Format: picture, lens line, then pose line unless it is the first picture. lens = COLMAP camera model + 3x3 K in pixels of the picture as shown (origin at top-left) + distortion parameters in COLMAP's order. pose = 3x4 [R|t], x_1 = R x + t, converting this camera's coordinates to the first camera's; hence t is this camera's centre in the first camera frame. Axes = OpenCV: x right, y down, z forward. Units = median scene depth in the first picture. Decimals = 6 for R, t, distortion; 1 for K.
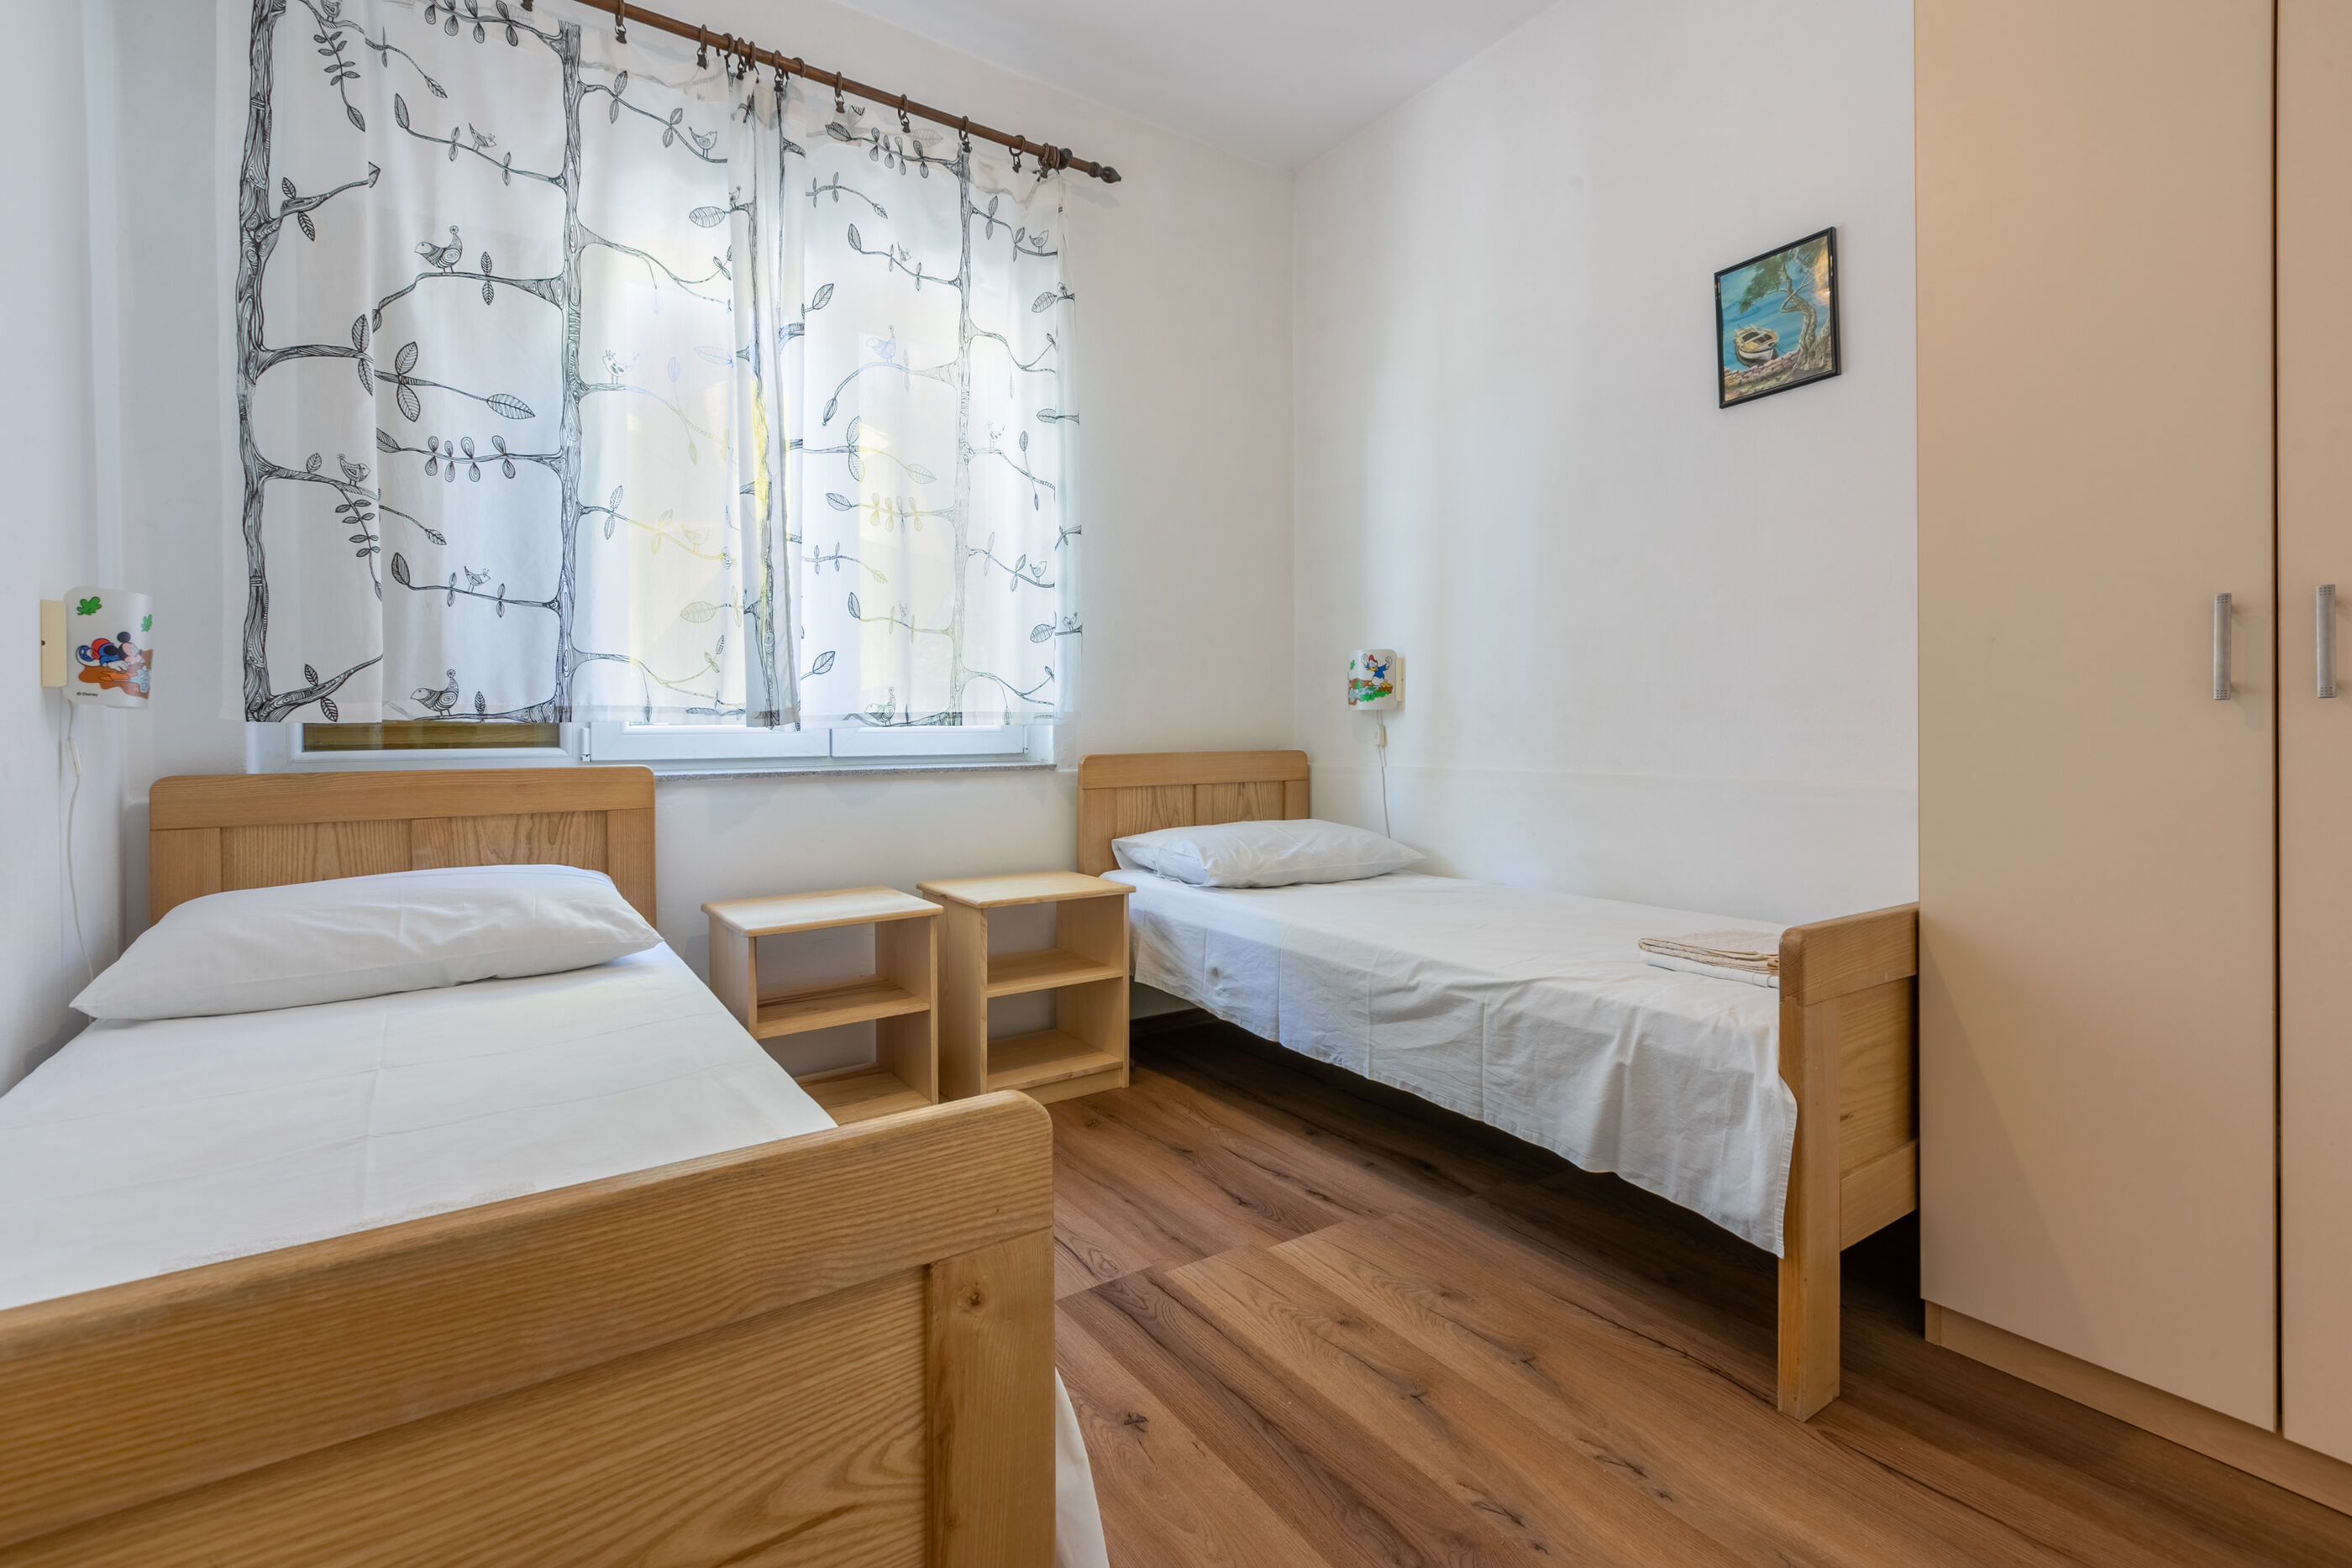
lens RADIAL K [[1076.6, 0, 1187.2], [0, 1076.6, 740.2], [0, 0, 1]] dist [0.001656, -0.000426]
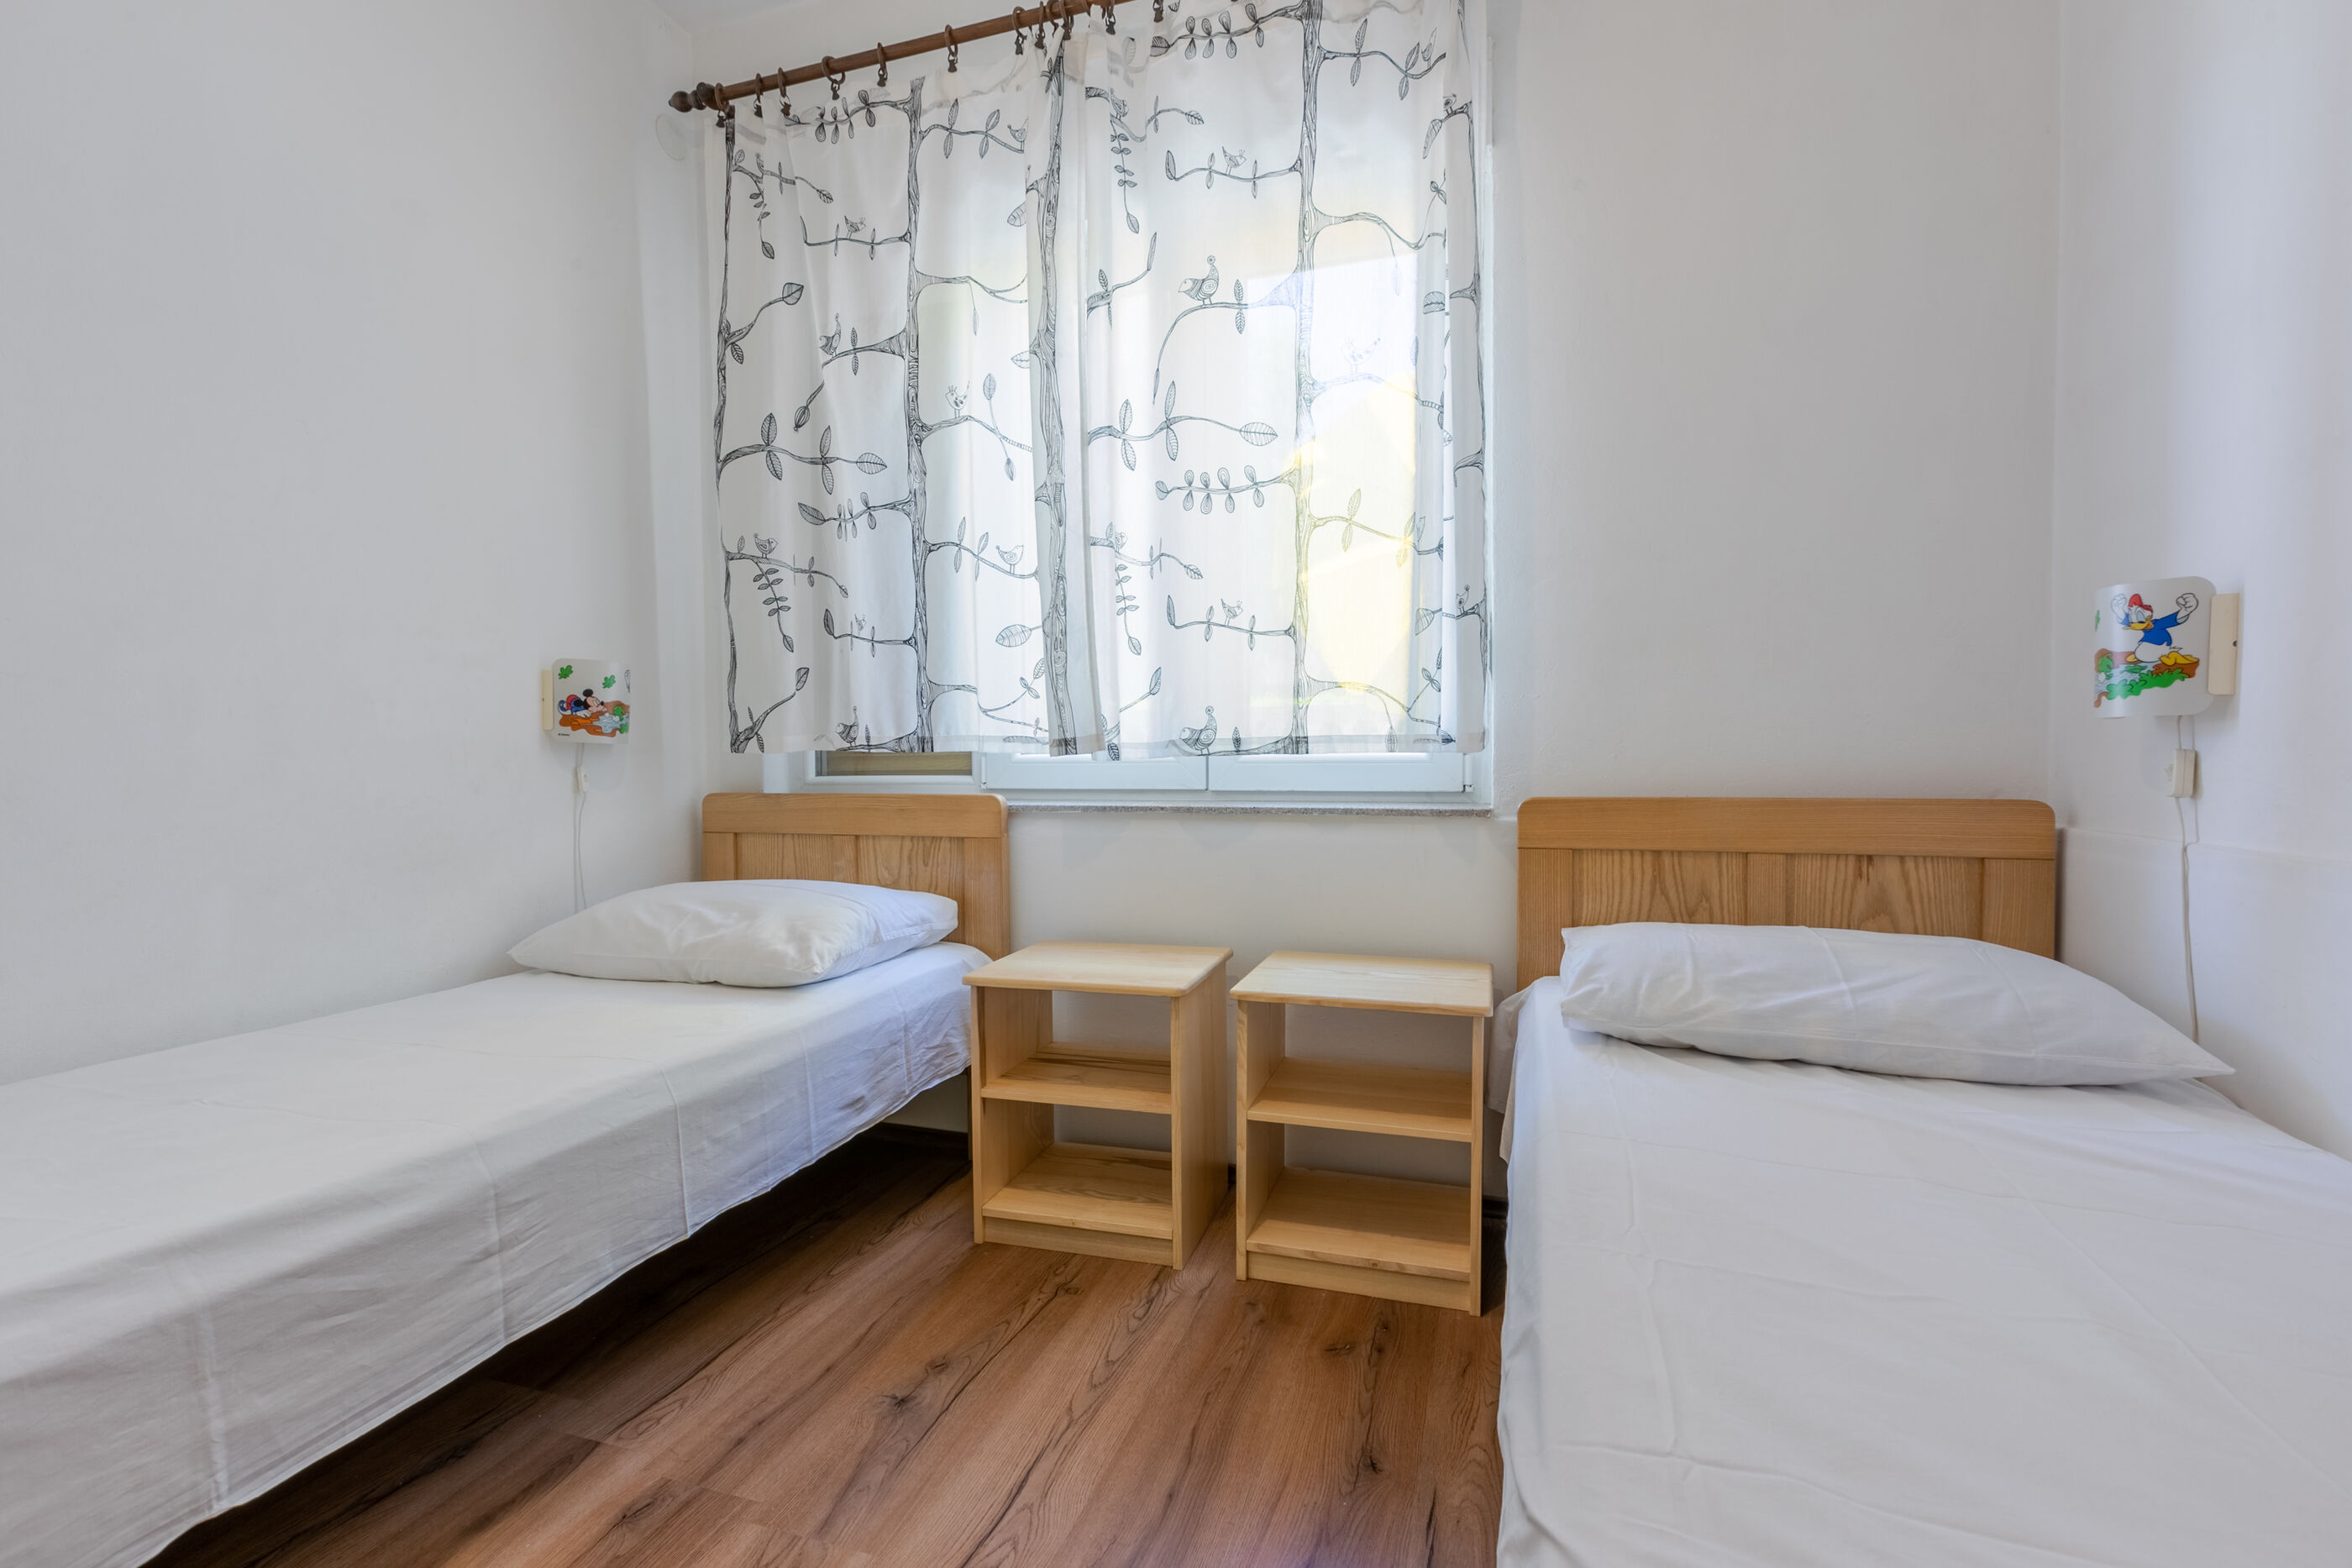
lens RADIAL K [[1076.6, 0, 1202.5], [0, 1076.6, 786.2], [0, 0, 1]] dist [0.001656, -0.000426]
pose [[0.588021, 0.023118, -0.808515, 0.405992], [-0.006964, 0.999699, 0.023520, -0.009093], [0.808816, -0.008200, 0.588005, 0.554435]]
